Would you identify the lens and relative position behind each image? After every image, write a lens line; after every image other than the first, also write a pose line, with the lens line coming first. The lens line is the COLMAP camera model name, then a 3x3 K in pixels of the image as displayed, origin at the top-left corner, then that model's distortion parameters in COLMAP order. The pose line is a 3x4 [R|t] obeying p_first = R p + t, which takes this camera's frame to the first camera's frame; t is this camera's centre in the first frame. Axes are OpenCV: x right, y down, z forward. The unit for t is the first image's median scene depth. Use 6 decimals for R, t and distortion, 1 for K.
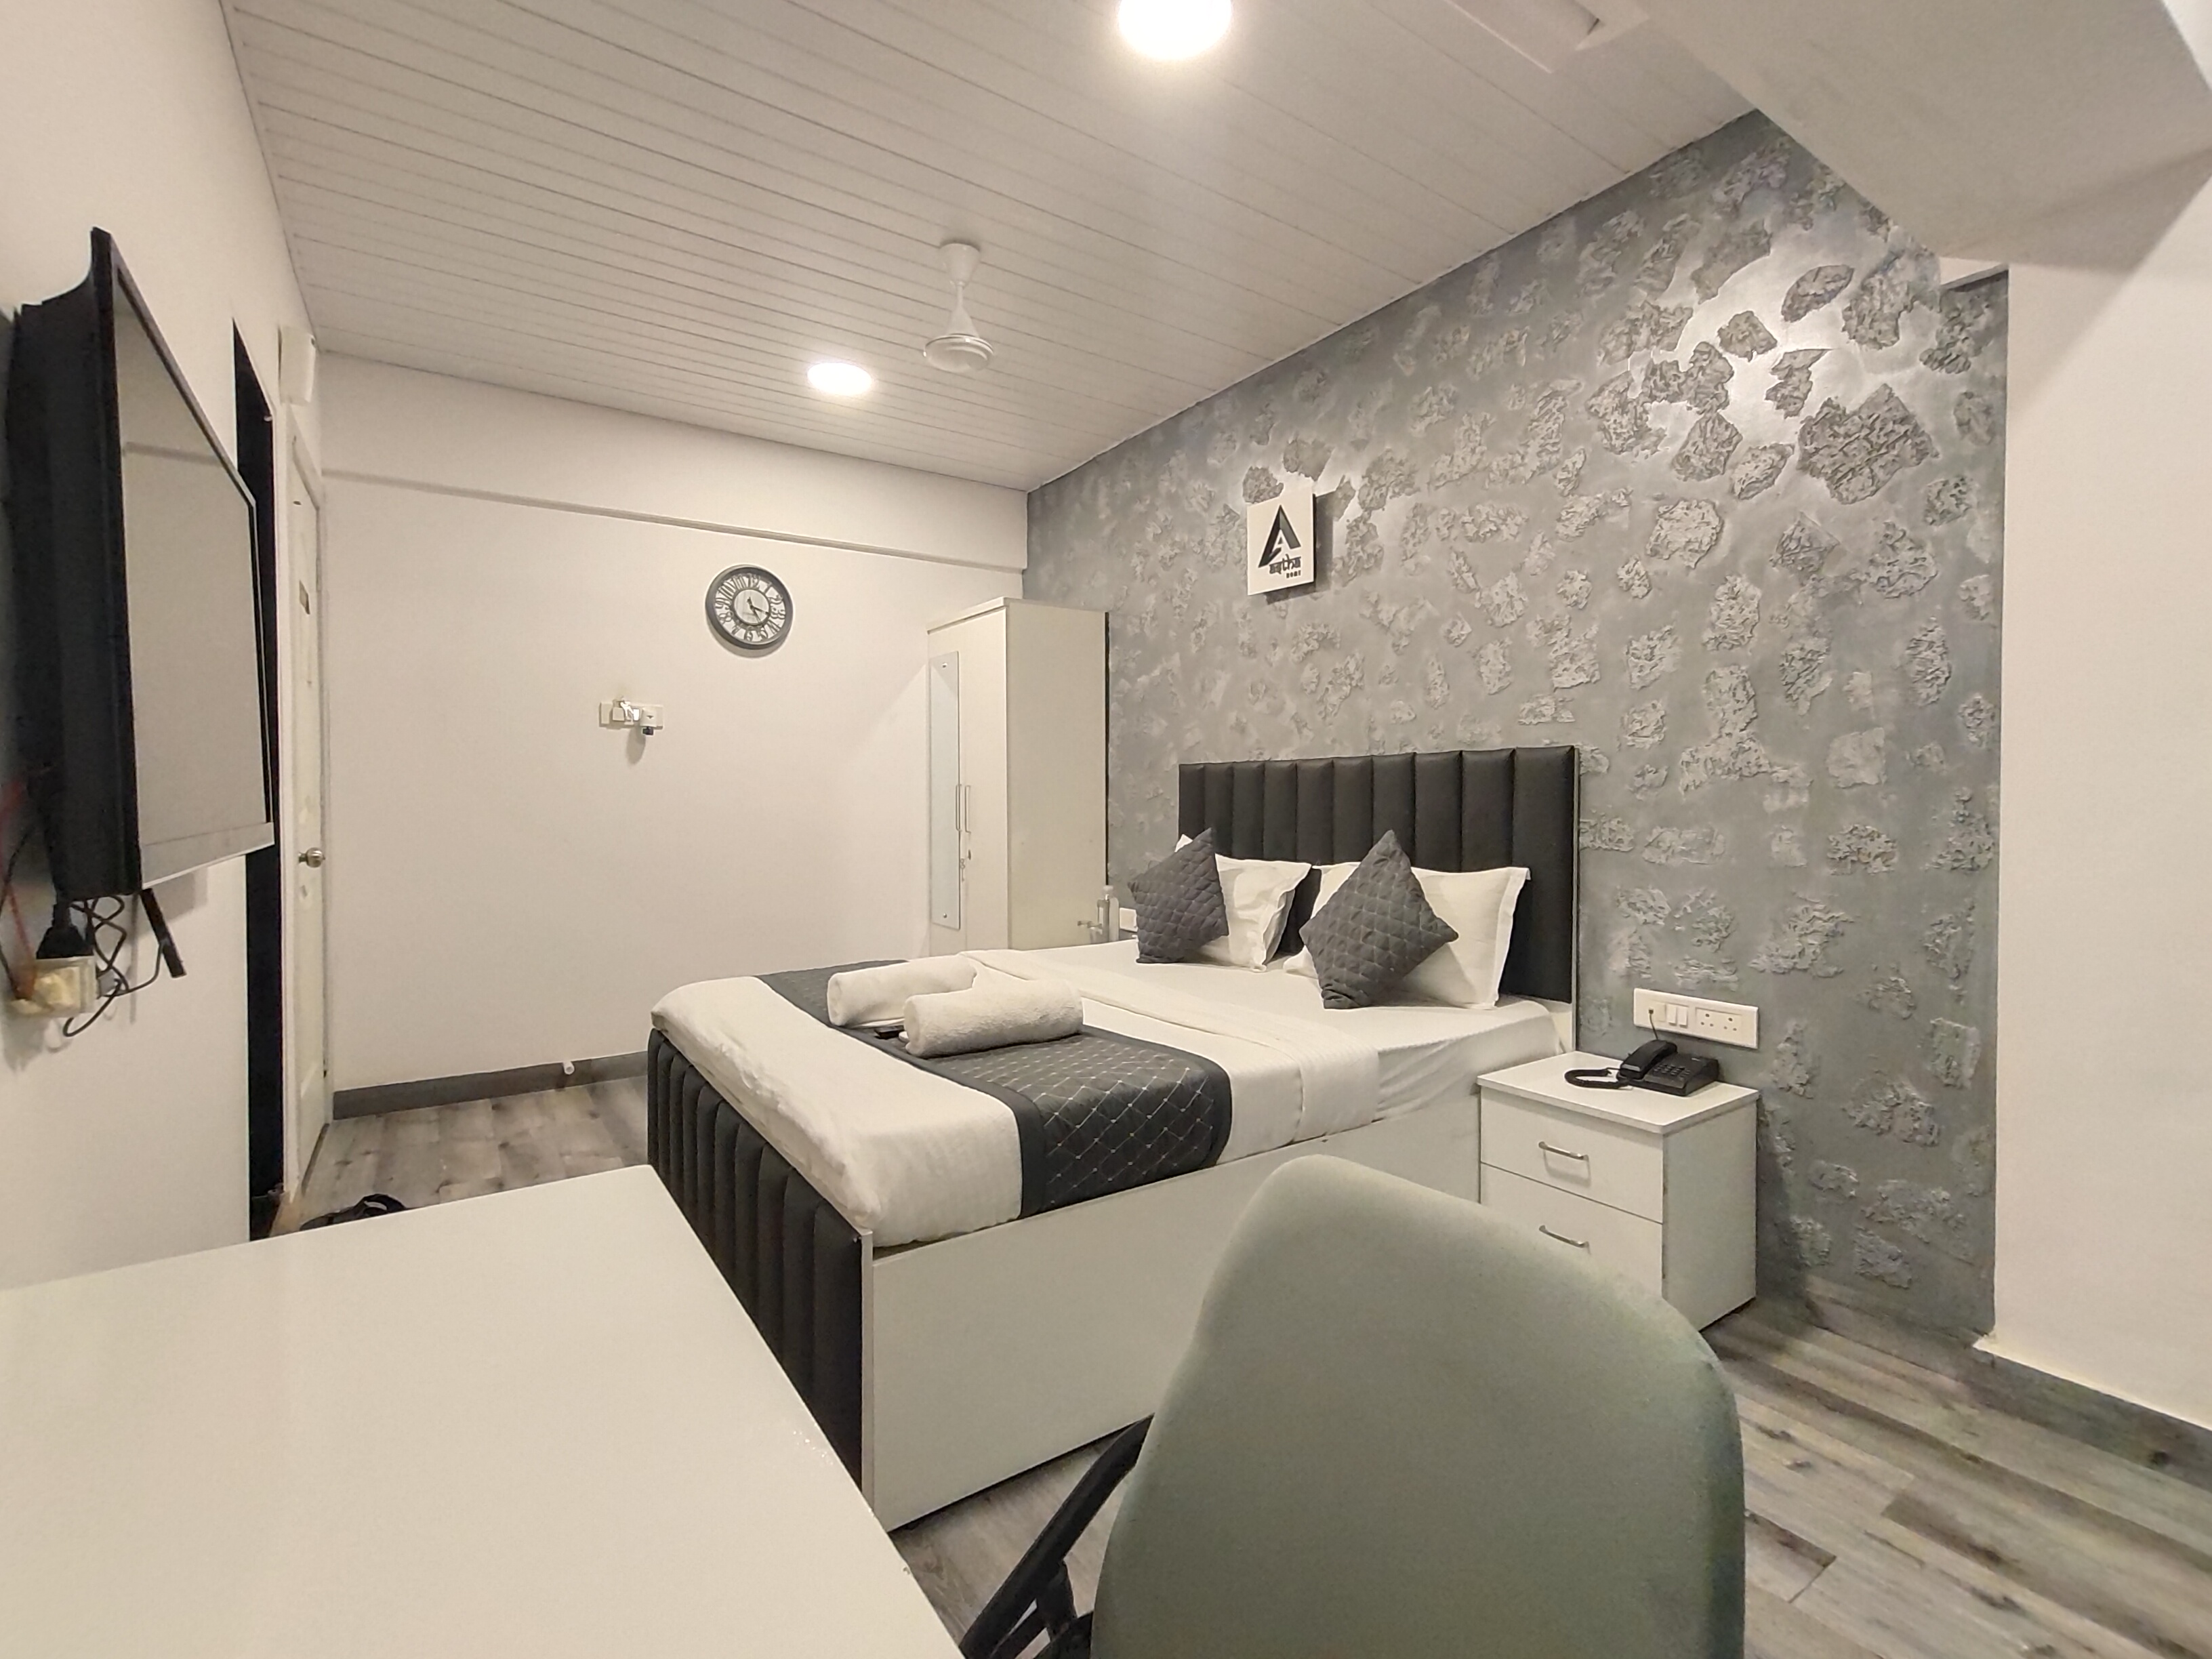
lens RADIAL K [[993.9, 0, 1106.0], [0, 993.9, 829.5], [0, 0, 1]] dist [0.002359, 0.000062]
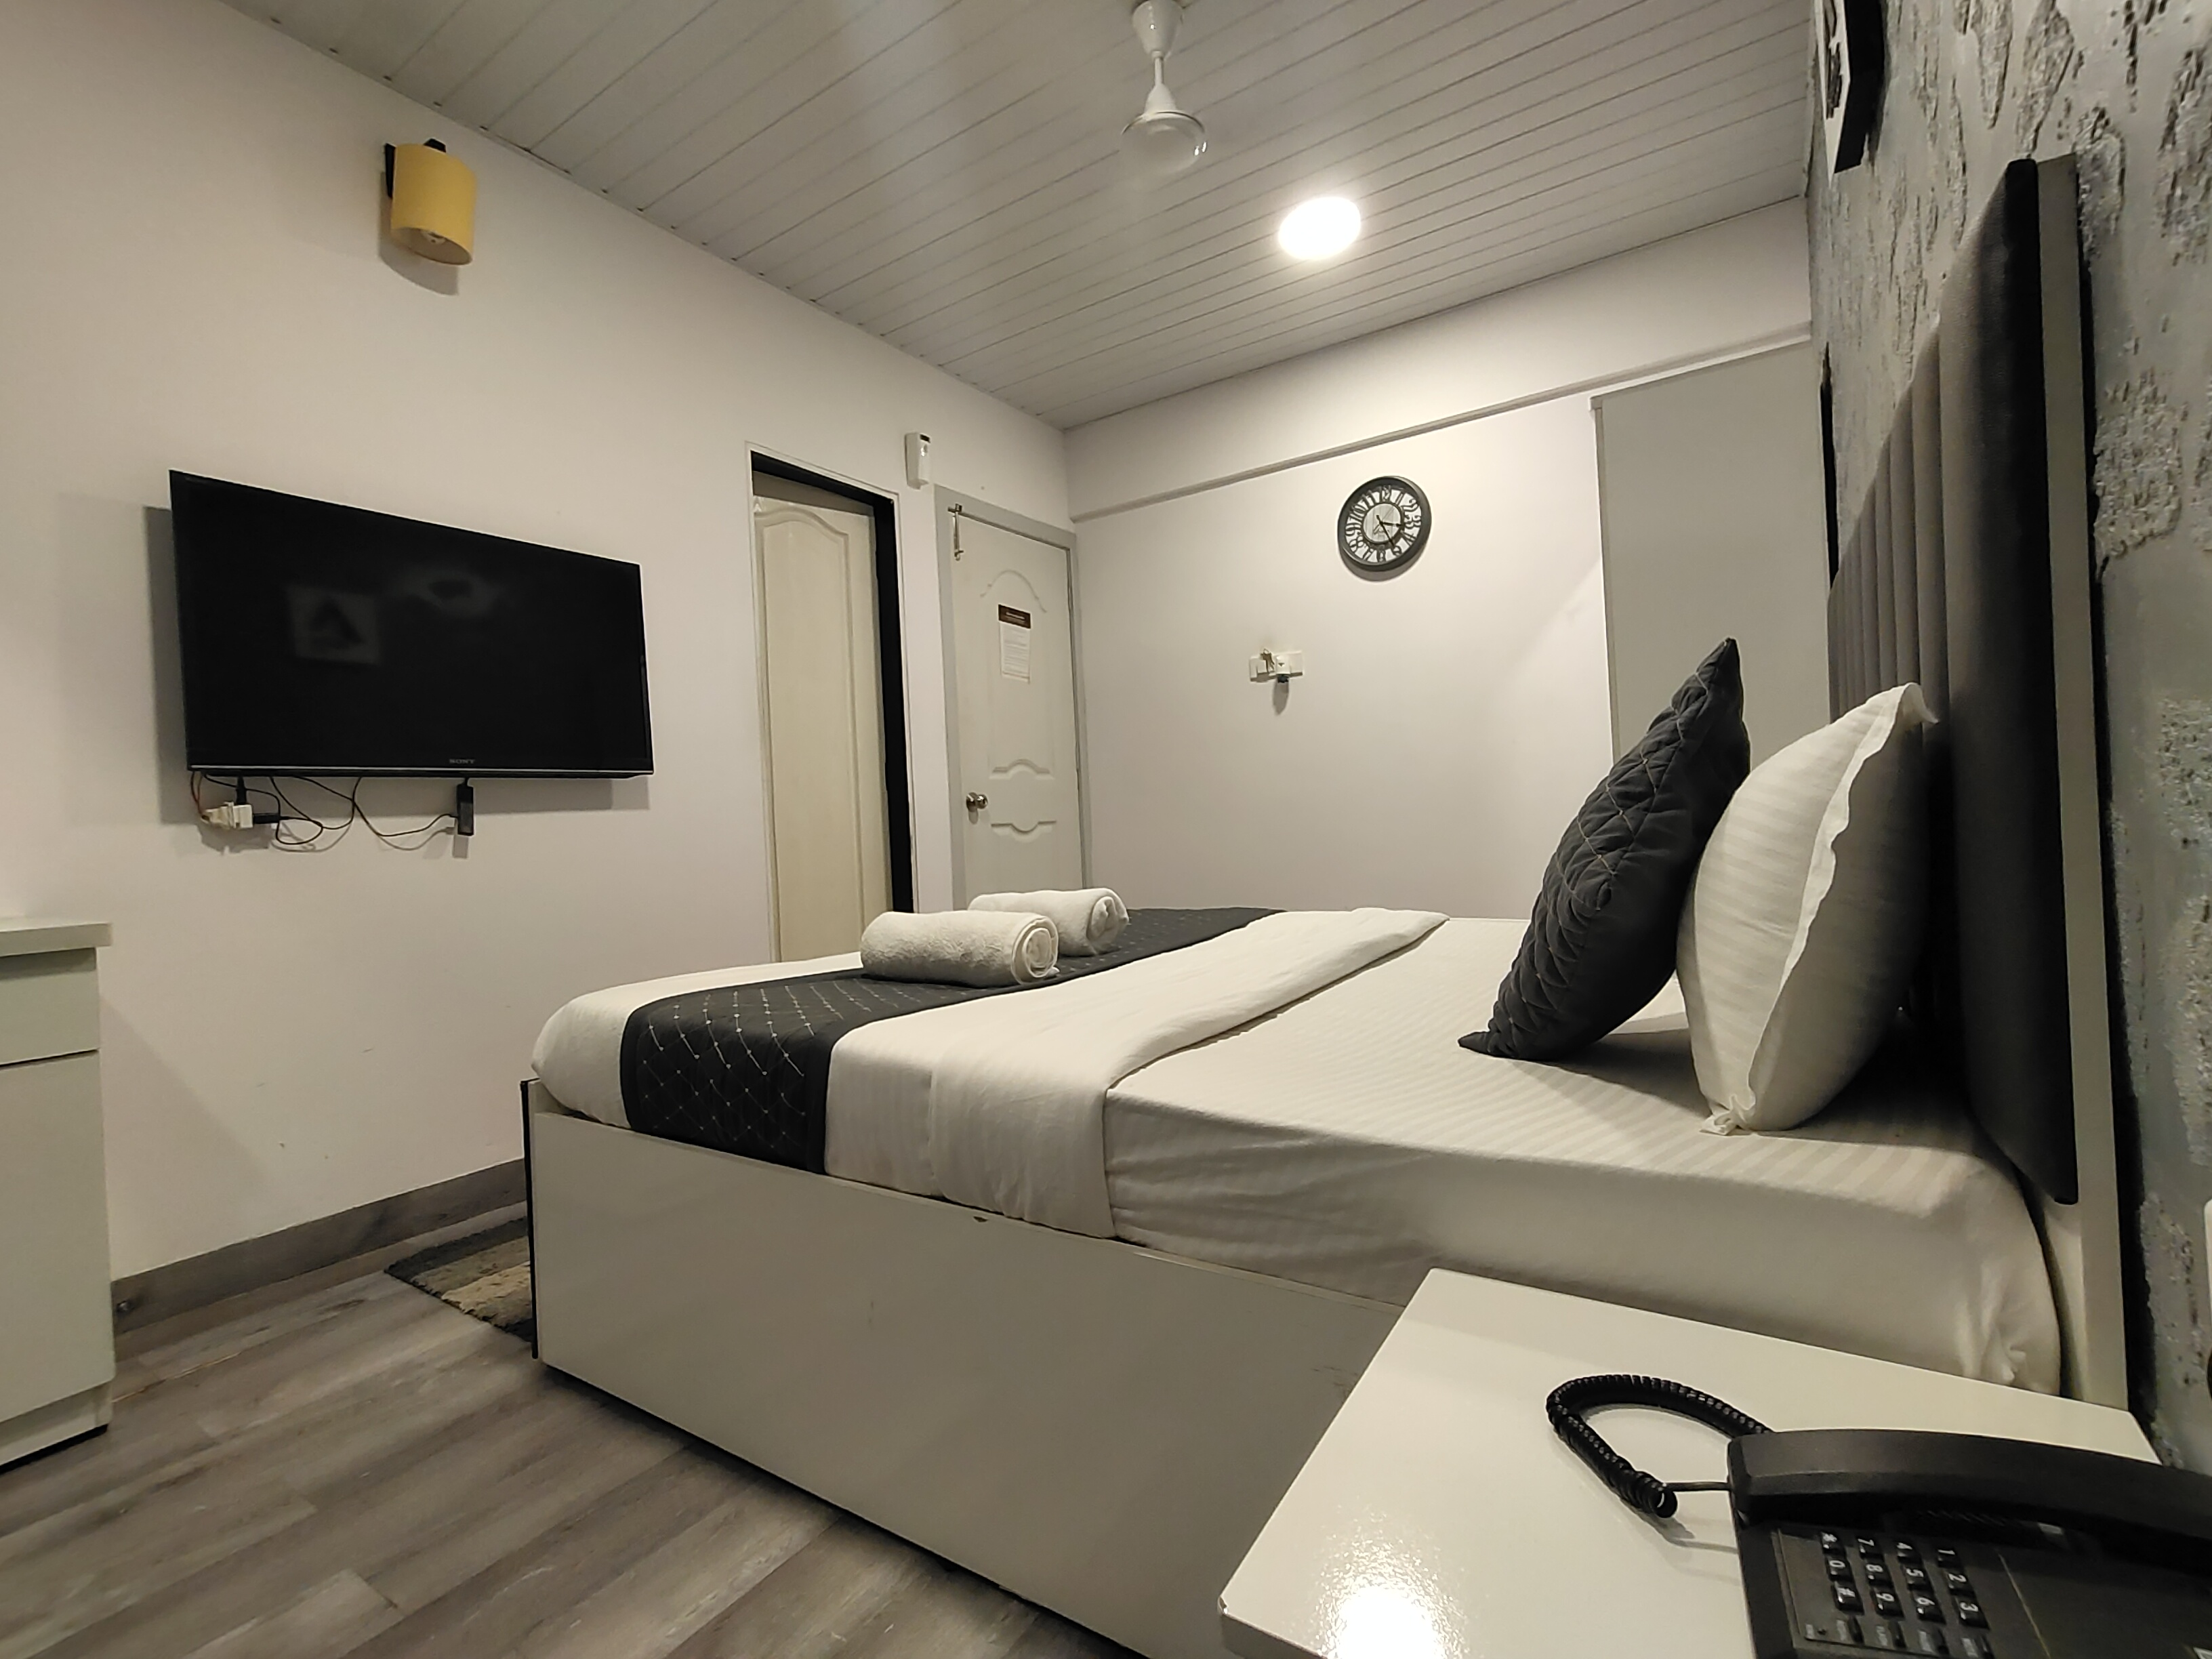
lens RADIAL K [[993.9, 0, 1106.0], [0, 993.9, 829.5], [0, 0, 1]] dist [0.002359, 0.000062]
pose [[0.383235, -0.008774, -0.923609, 0.401057], [0.019767, 0.999804, -0.001296, 0.052016], [0.923439, -0.017760, 0.383333, 0.451422]]
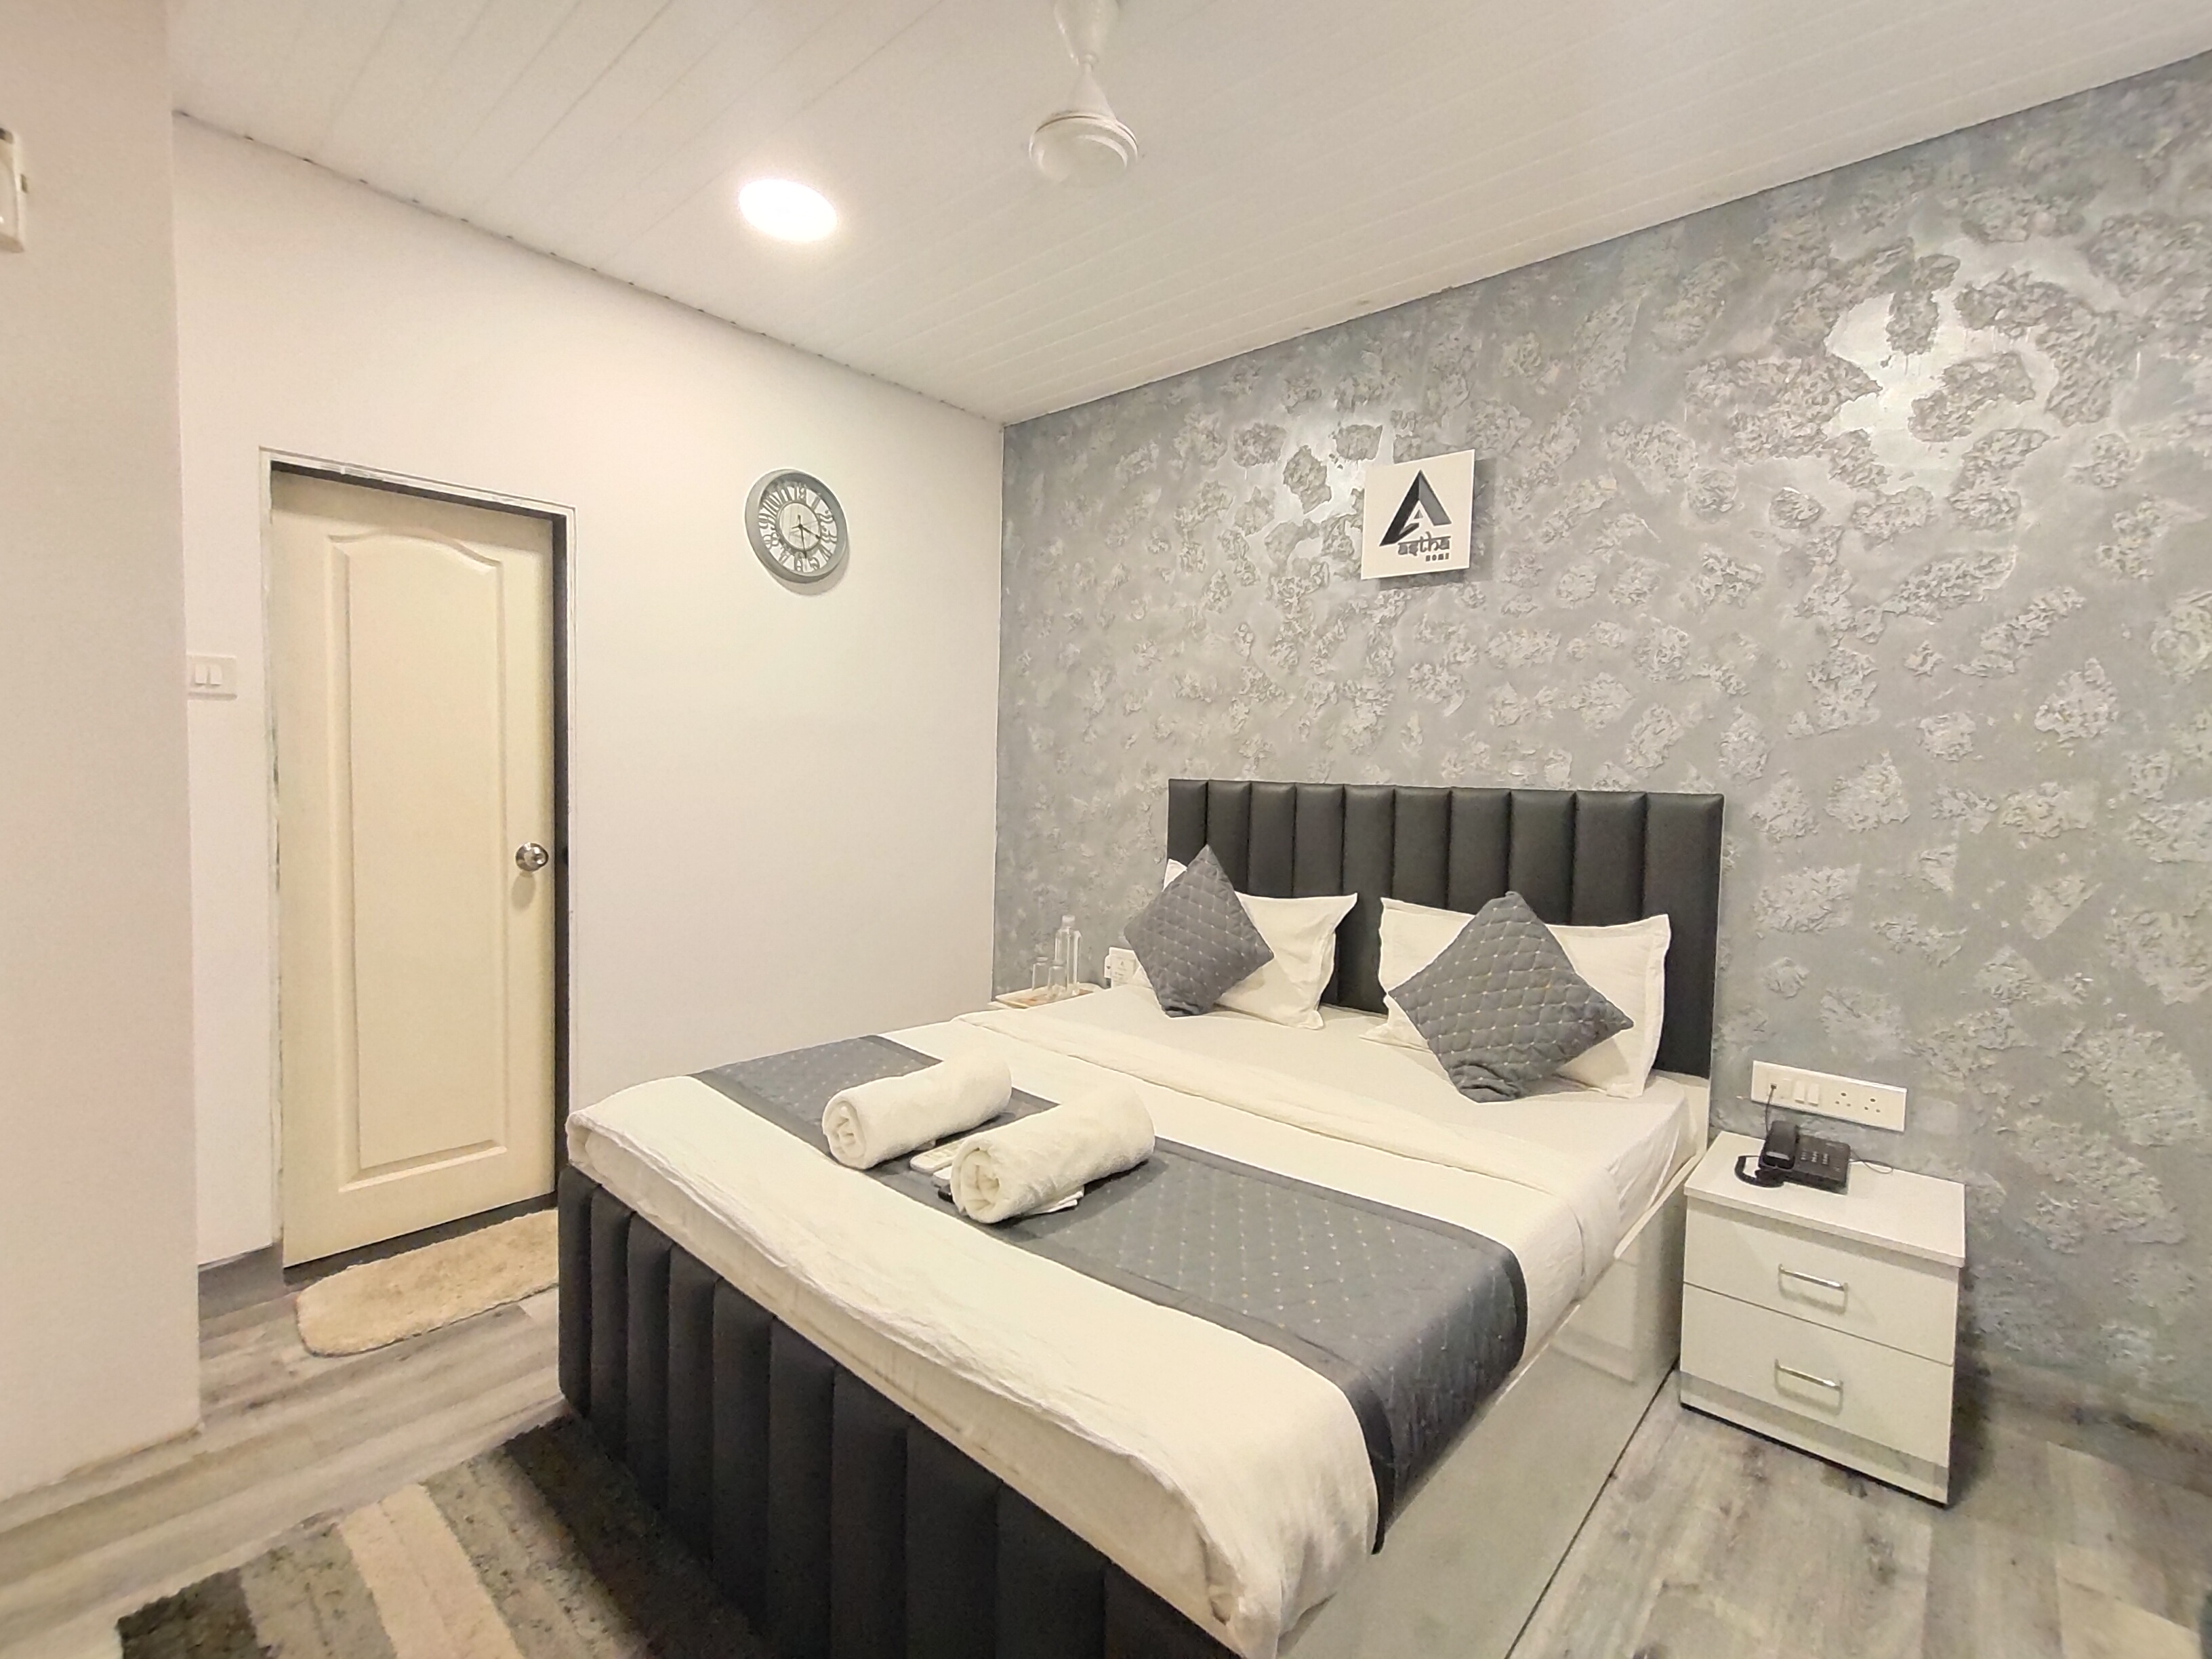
lens RADIAL K [[993.9, 0, 1106.0], [0, 993.9, 829.5], [0, 0, 1]] dist [0.002359, 0.000062]
pose [[0.969848, 0.013963, 0.243309, -0.256991], [-0.016782, 0.999814, 0.009514, -0.036978], [-0.243131, -0.013310, 0.969902, 0.267251]]
